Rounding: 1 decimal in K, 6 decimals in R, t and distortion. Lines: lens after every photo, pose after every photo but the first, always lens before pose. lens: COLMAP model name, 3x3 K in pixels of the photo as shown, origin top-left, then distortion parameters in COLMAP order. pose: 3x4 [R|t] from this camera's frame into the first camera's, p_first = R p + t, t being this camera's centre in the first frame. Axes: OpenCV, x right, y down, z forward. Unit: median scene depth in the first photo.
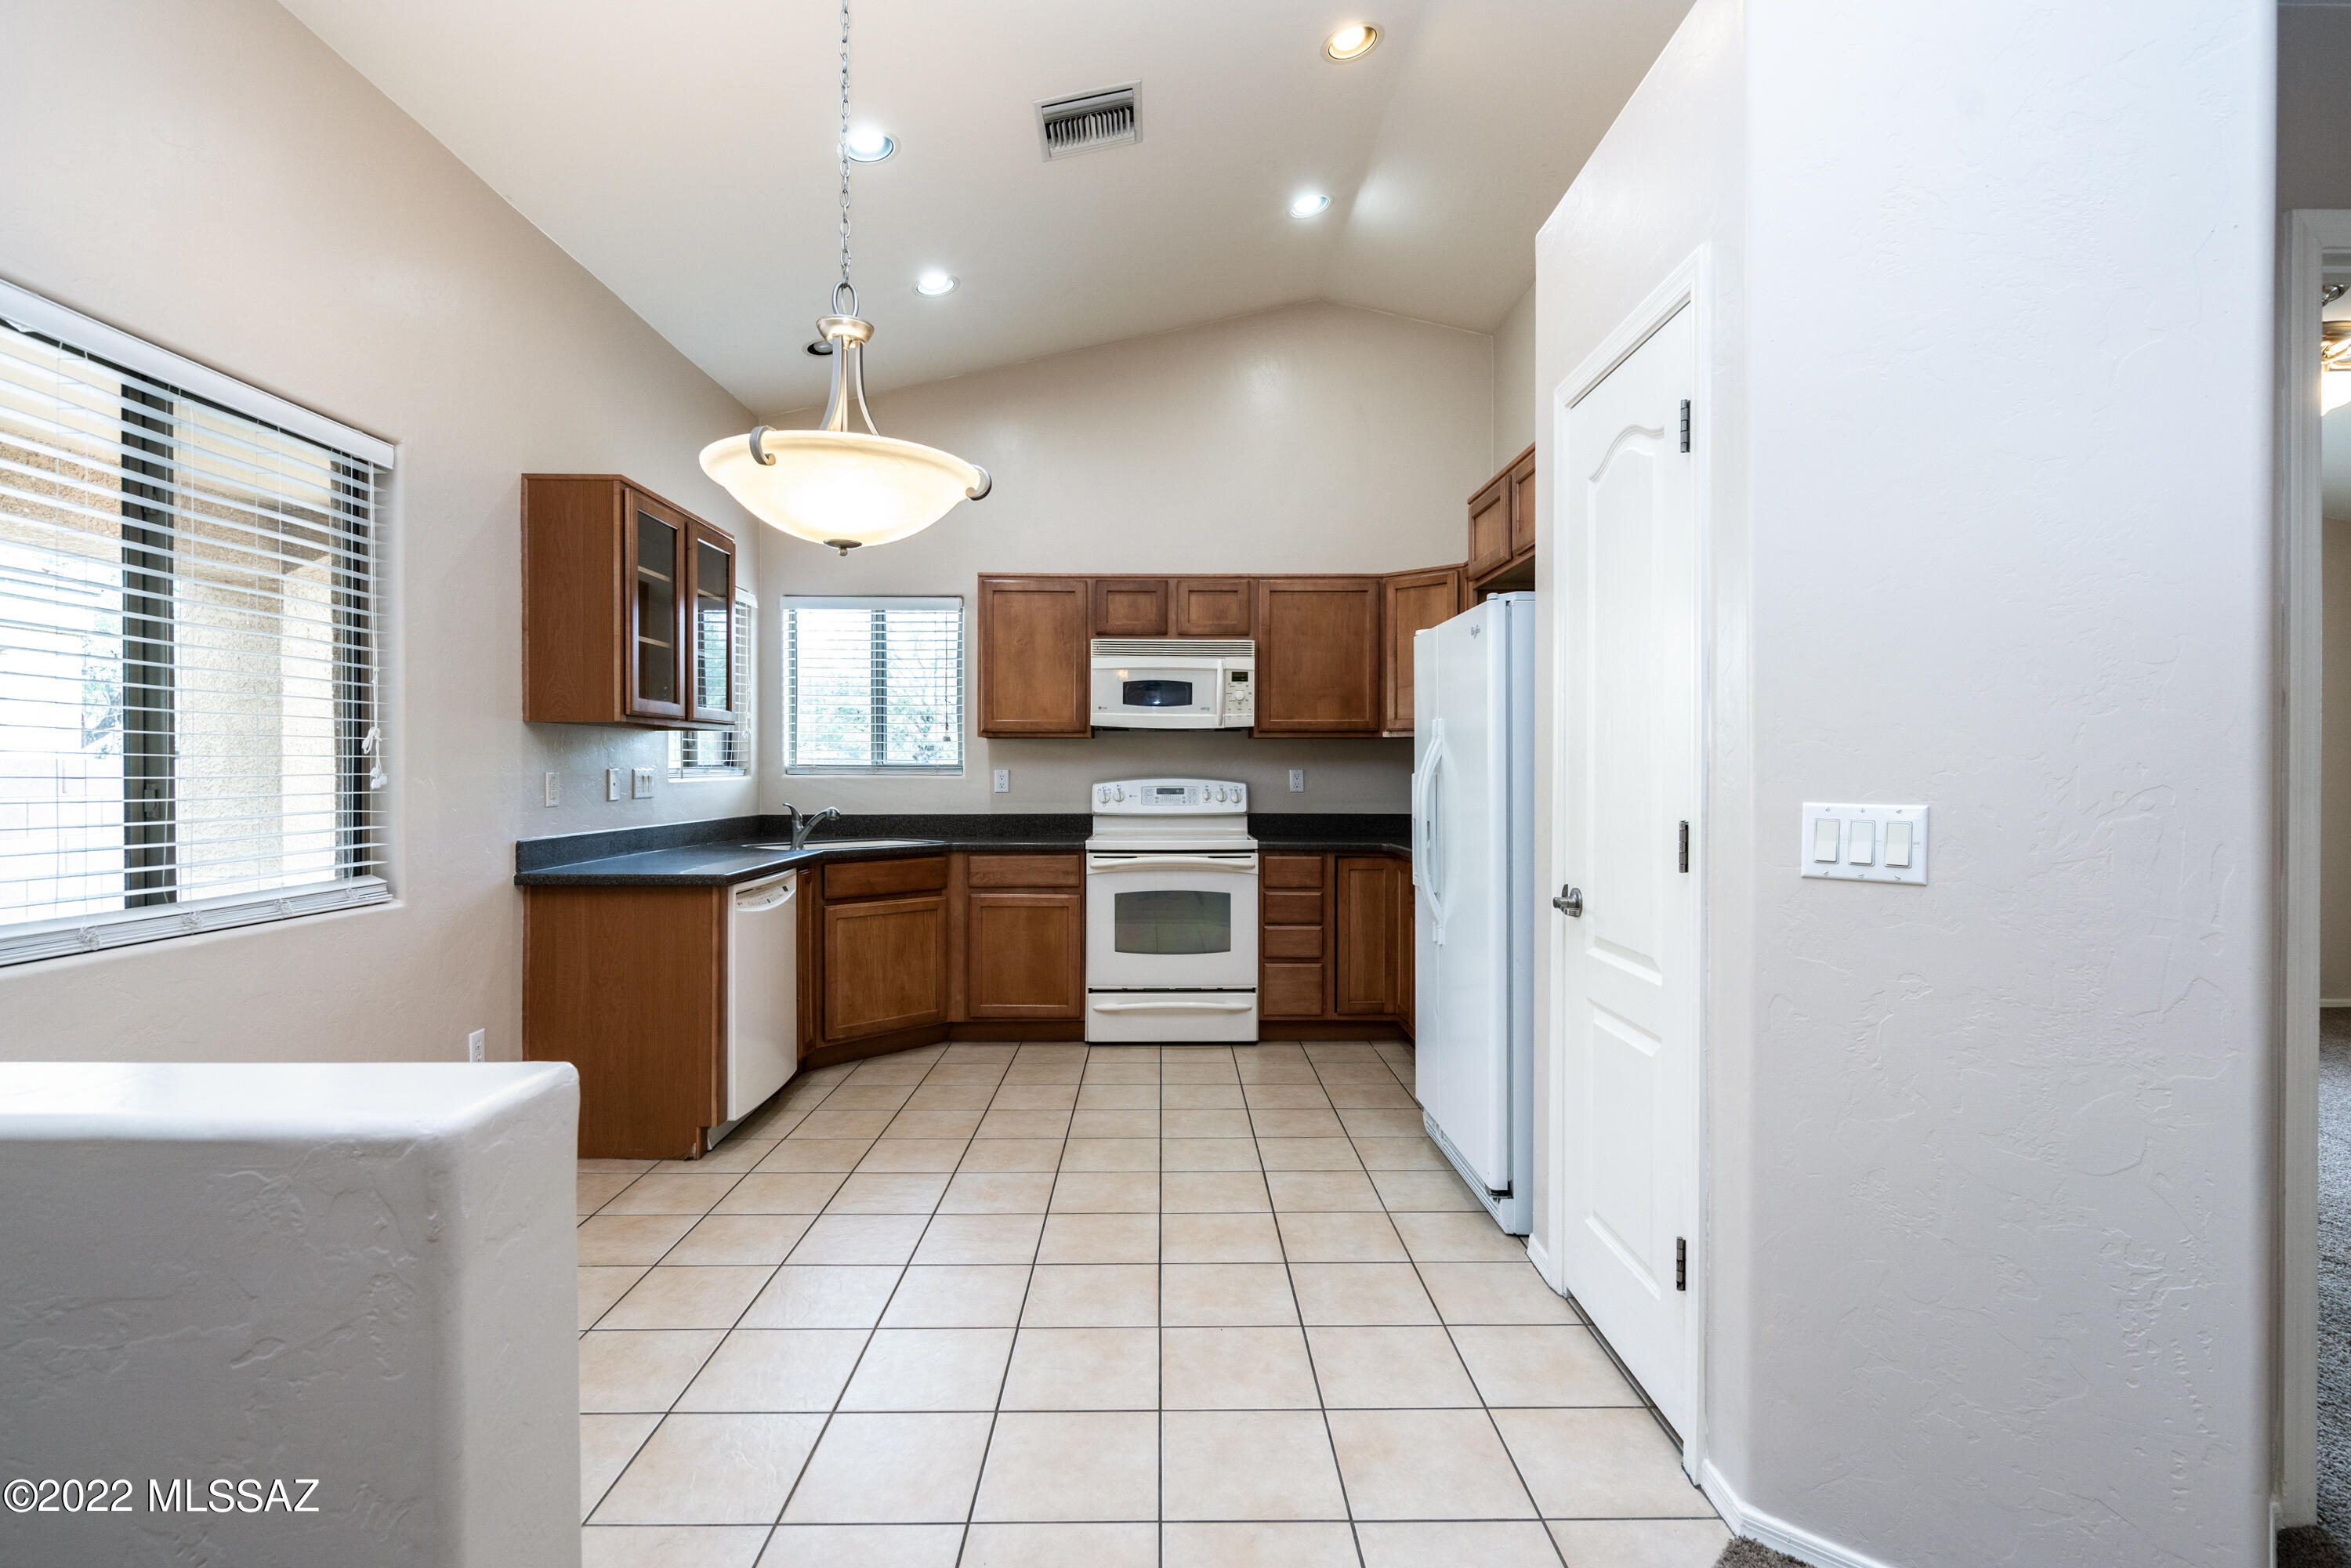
lens RADIAL K [[1046.9, 0, 1175.5], [0, 1046.9, 784.0], [0, 0, 1]] dist [-0.013816, 0.006910]
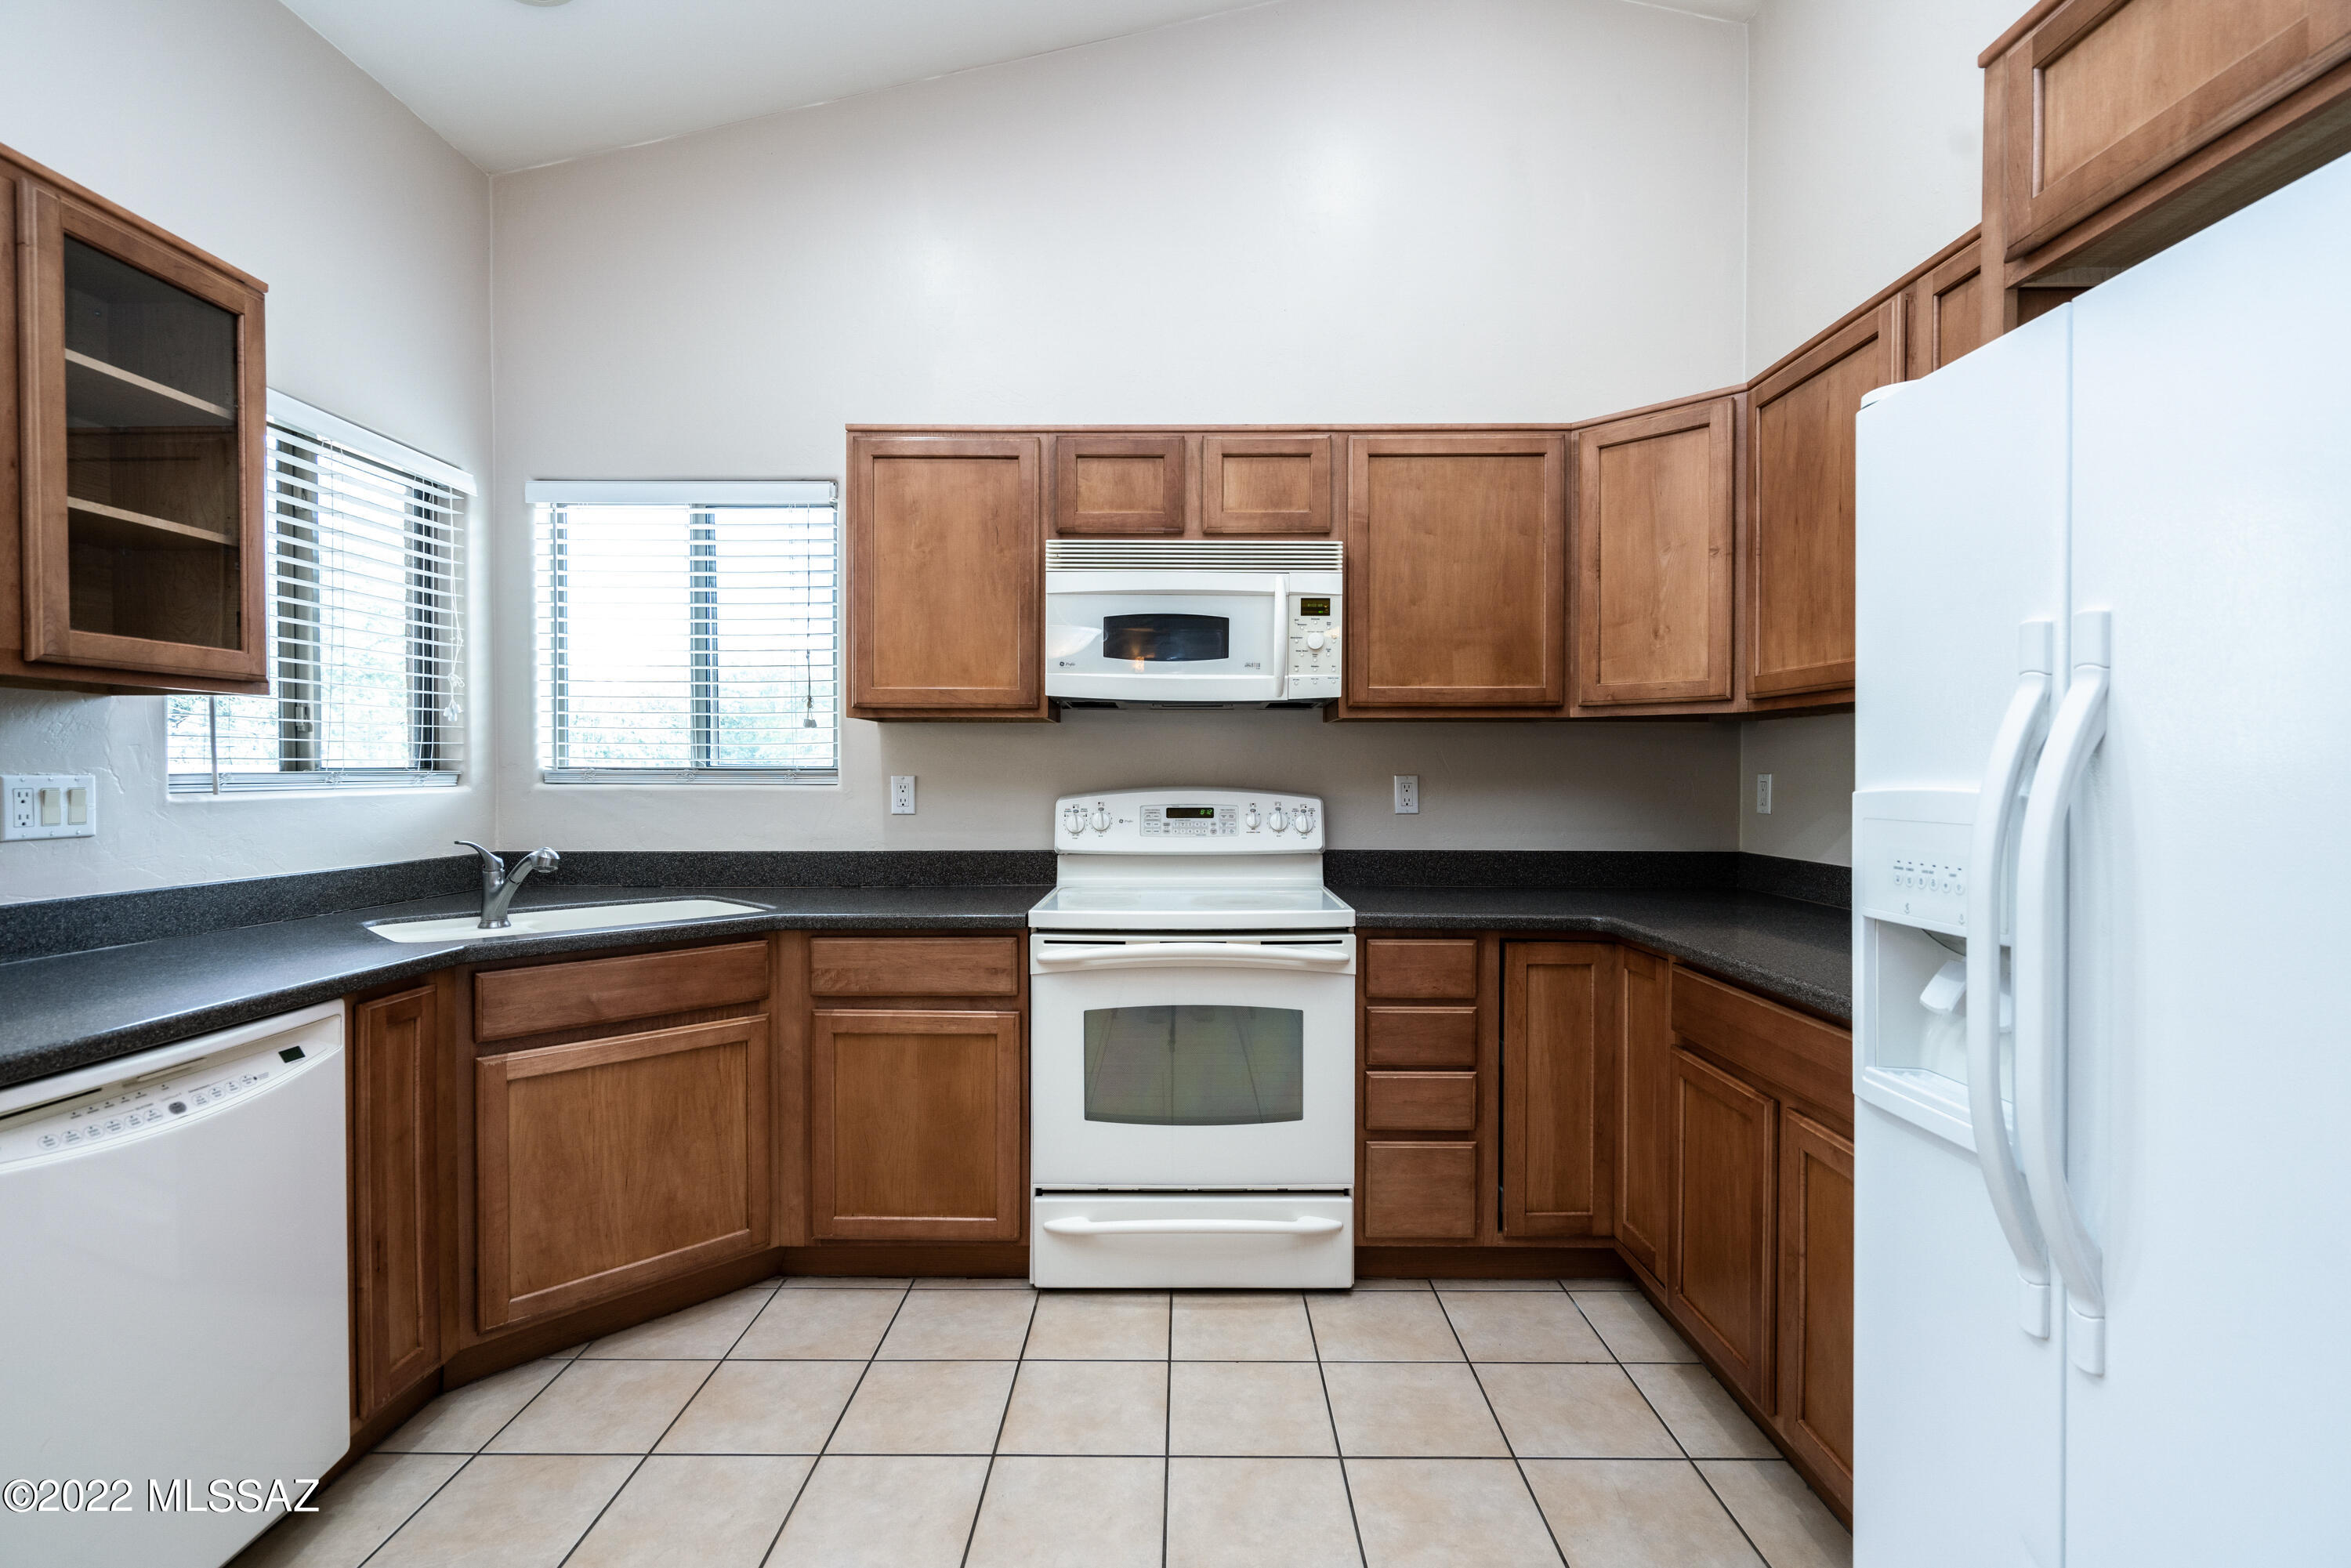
lens RADIAL K [[1046.9, 0, 1175.5], [0, 1046.9, 784.0], [0, 0, 1]] dist [-0.013816, 0.006910]
pose [[0.999965, 0.001162, -0.008331, -0.007438], [-0.001182, 0.999996, -0.002478, -0.008140], [0.008328, 0.002488, 0.999962, 0.451203]]
